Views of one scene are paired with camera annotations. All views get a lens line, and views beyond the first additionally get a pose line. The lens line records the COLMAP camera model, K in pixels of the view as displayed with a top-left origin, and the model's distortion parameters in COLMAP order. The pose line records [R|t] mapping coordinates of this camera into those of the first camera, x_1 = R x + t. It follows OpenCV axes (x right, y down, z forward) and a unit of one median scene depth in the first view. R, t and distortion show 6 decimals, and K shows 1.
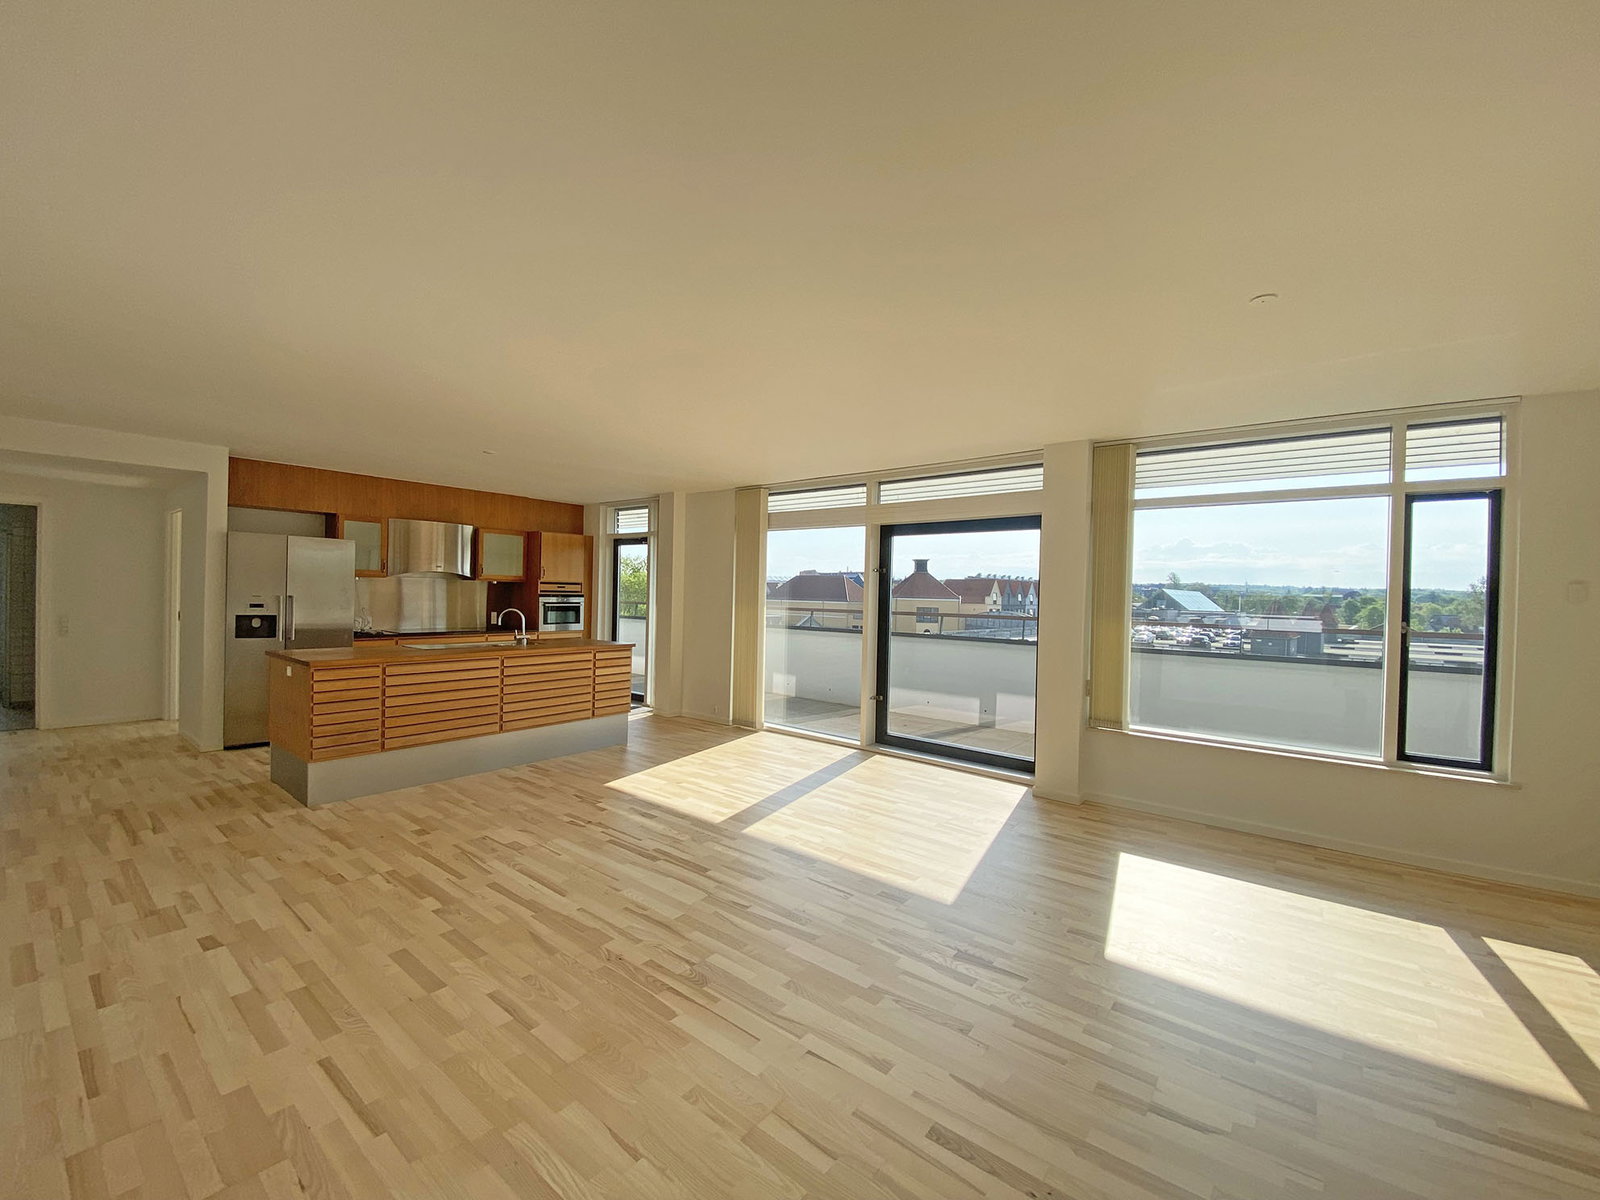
lens RADIAL K [[656.9, 0, 783.3], [0, 656.9, 597.1], [0, 0, 1]] dist [0.001246, -0.011114]
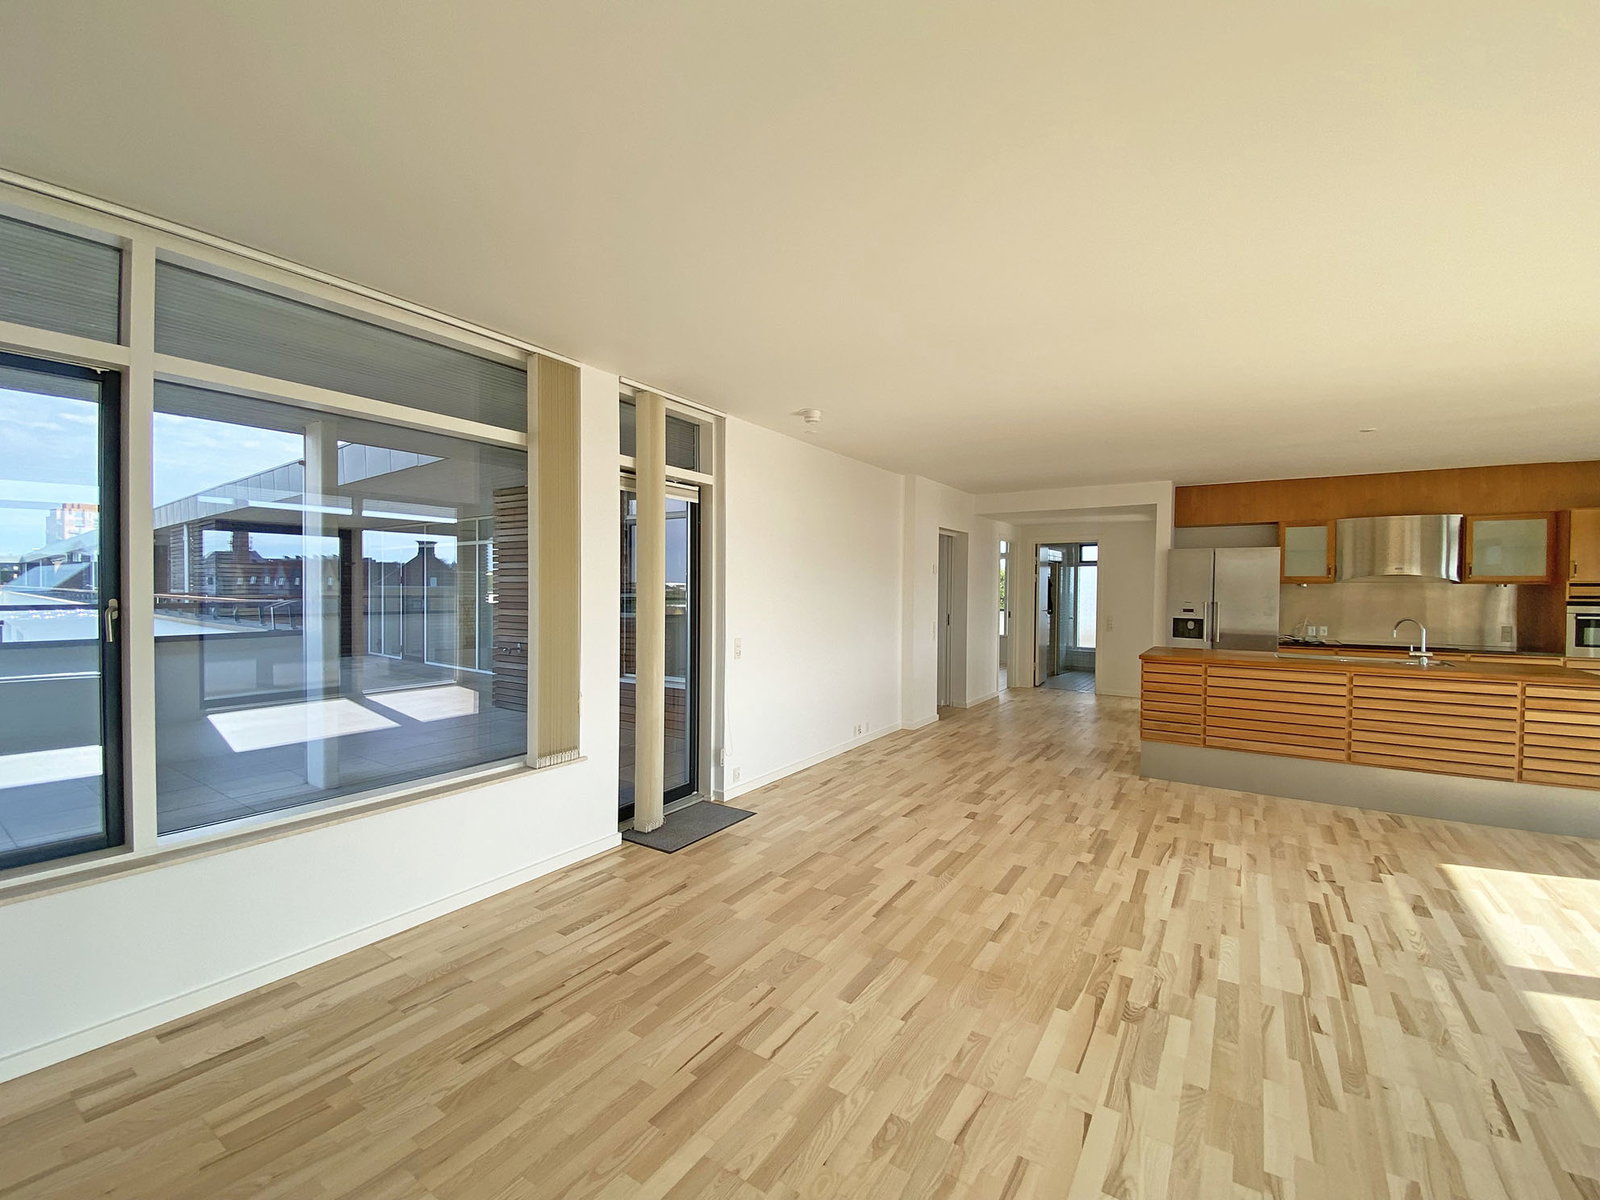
lens RADIAL K [[656.9, 0, 783.3], [0, 656.9, 597.1], [0, 0, 1]] dist [0.001246, -0.011114]
pose [[0.073252, -0.008298, -0.997279, 0.433880], [-0.012094, 0.999884, -0.009208, 0.012370], [0.997240, 0.012735, 0.073143, 0.264058]]
